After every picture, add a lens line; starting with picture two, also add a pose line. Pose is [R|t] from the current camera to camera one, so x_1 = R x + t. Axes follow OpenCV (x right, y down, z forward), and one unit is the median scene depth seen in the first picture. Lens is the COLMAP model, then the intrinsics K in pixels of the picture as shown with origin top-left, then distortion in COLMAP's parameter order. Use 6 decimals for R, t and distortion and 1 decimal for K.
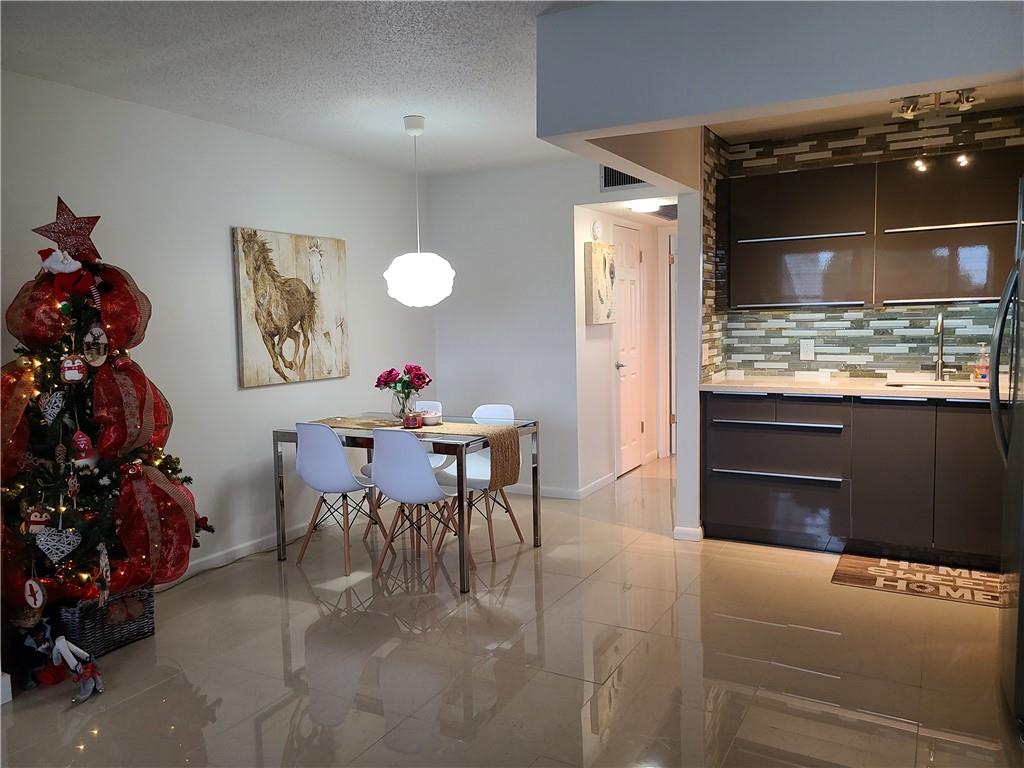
lens RADIAL K [[762.3, 0, 510.6], [0, 762.3, 378.8], [0, 0, 1]] dist [0.049059, -0.028236]
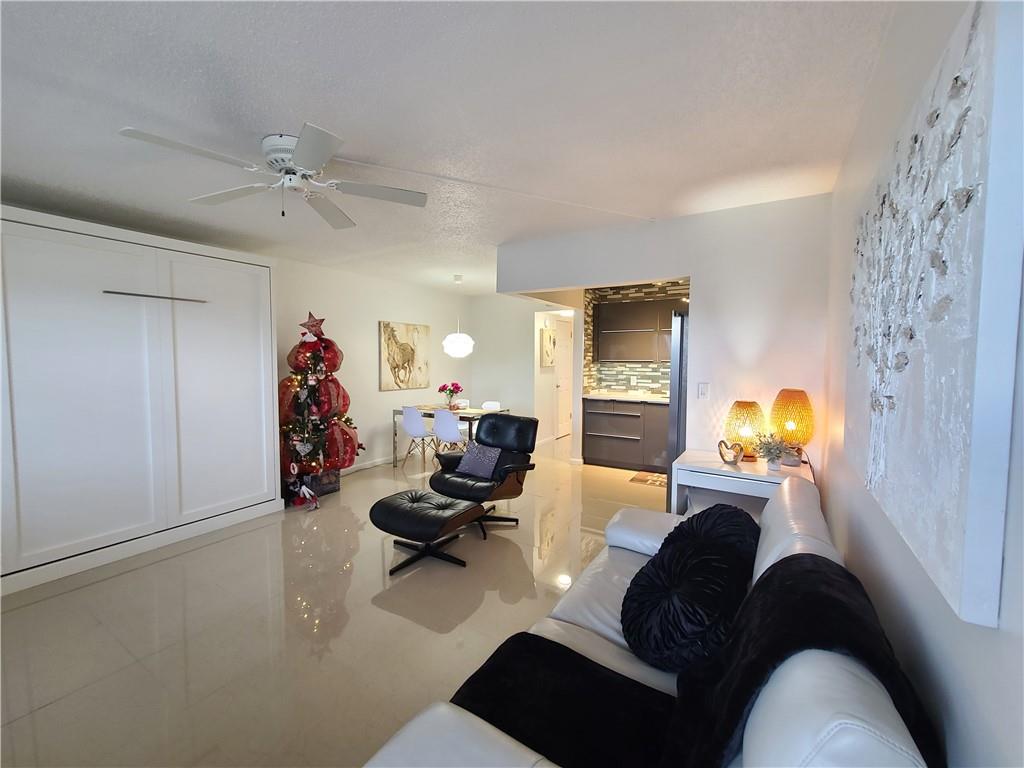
lens RADIAL K [[418.1, 0, 521.6], [0, 418.1, 379.9], [0, 0, 1]] dist [-0.000526, -0.000762]
pose [[0.999145, 0.026602, -0.031659, 0.111578], [-0.027610, 0.999112, -0.031837, 0.007831], [0.030784, 0.032683, 0.998992, -0.239837]]
